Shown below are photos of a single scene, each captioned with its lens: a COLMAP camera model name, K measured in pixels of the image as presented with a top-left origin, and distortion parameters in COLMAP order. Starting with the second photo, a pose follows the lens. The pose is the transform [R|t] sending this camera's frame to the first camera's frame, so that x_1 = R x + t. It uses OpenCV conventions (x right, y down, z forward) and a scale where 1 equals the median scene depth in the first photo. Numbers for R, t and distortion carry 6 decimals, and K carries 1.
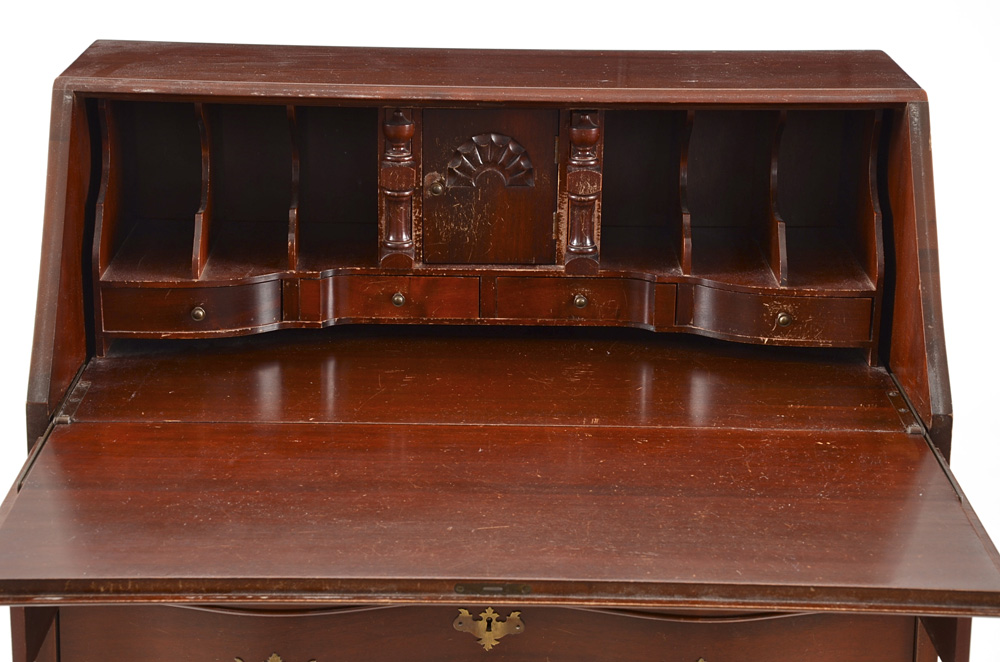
lens RADIAL K [[2066.2, 0, 502.6], [0, 2066.2, 333.4], [0, 0, 1]] dist [0.394911, 0.000000]
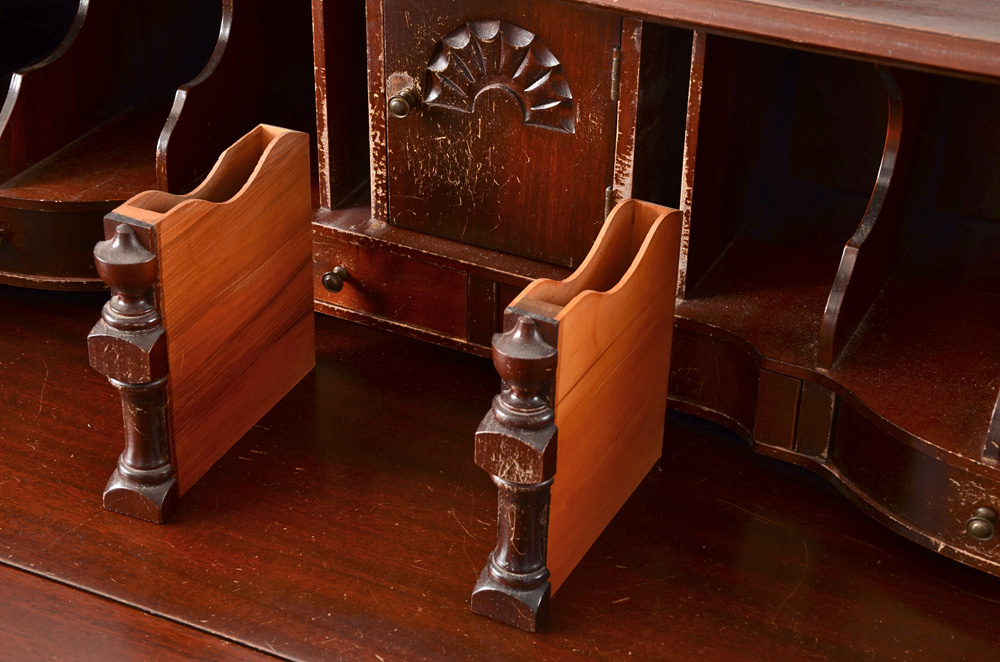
lens RADIAL K [[1874.3, 0, 496.8], [0, 1874.3, 329.3], [0, 0, 1]] dist [0.356798, 0.000000]
pose [[0.898410, 0.229862, -0.374197, 0.186769], [-0.136130, 0.955873, 0.260339, -0.144868], [0.417527, -0.182951, 0.890056, 0.563135]]
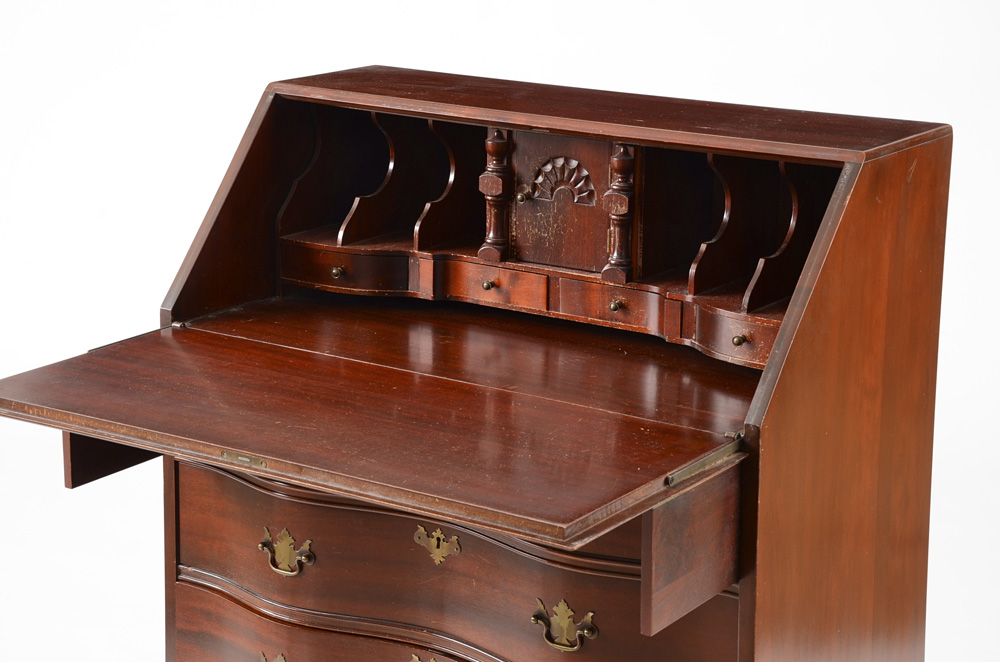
lens RADIAL K [[2214.7, 0, 498.6], [0, 2214.7, 326.8], [0, 0, 1]] dist [0.452158, 0.000000]
pose [[0.827749, 0.137701, -0.543939, 0.673130], [-0.169746, 0.985448, -0.008843, 0.018280], [0.534806, 0.099652, 0.839078, -0.090420]]
